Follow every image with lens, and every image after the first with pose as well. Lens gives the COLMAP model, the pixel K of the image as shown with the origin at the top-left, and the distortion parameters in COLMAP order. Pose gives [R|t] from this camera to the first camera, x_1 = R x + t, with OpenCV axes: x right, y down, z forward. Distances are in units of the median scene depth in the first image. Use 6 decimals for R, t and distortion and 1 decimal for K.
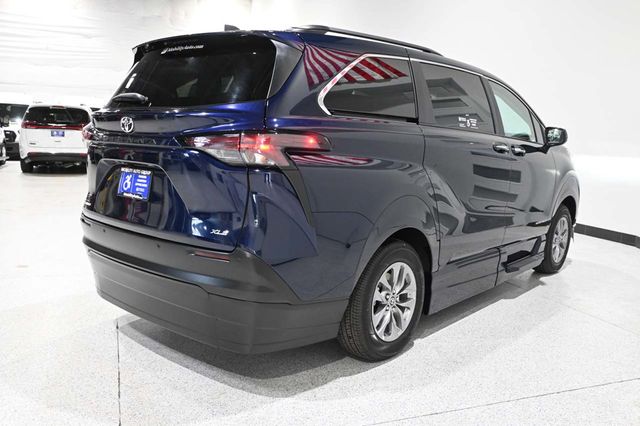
lens RADIAL K [[541.2, 0, 308.7], [0, 541.2, 219.1], [0, 0, 1]] dist [0.001259, 0.000558]
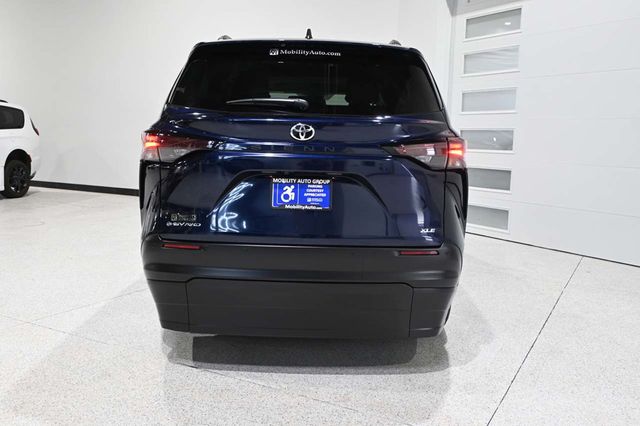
lens RADIAL K [[591.7, 0, 320.0], [0, 591.7, 213.0], [0, 0, 1]] dist [-0.002179, -0.002980]
pose [[0.753541, -0.100049, 0.649743, -0.970202], [0.100433, 0.994270, 0.036623, -0.067376], [-0.649683, 0.037658, 0.759272, 0.194572]]
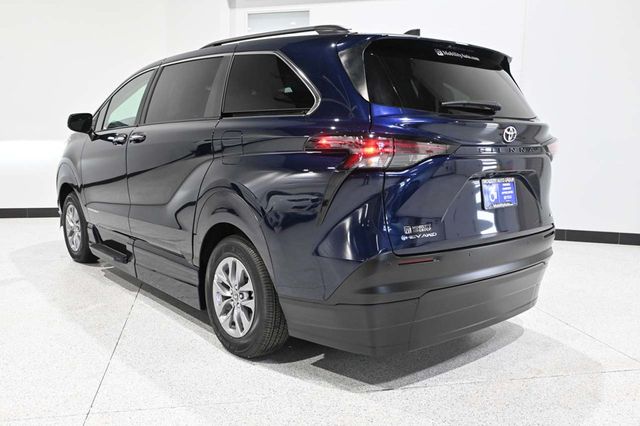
lens RADIAL K [[574.1, 0, 320.0], [0, 574.1, 213.0], [0, 0, 1]] dist [0.002513, 0.013022]
pose [[0.141962, -0.173245, 0.974594, -1.405904], [0.138879, 0.978313, 0.153677, -0.238040], [-0.980081, 0.113535, 0.162943, 1.154544]]
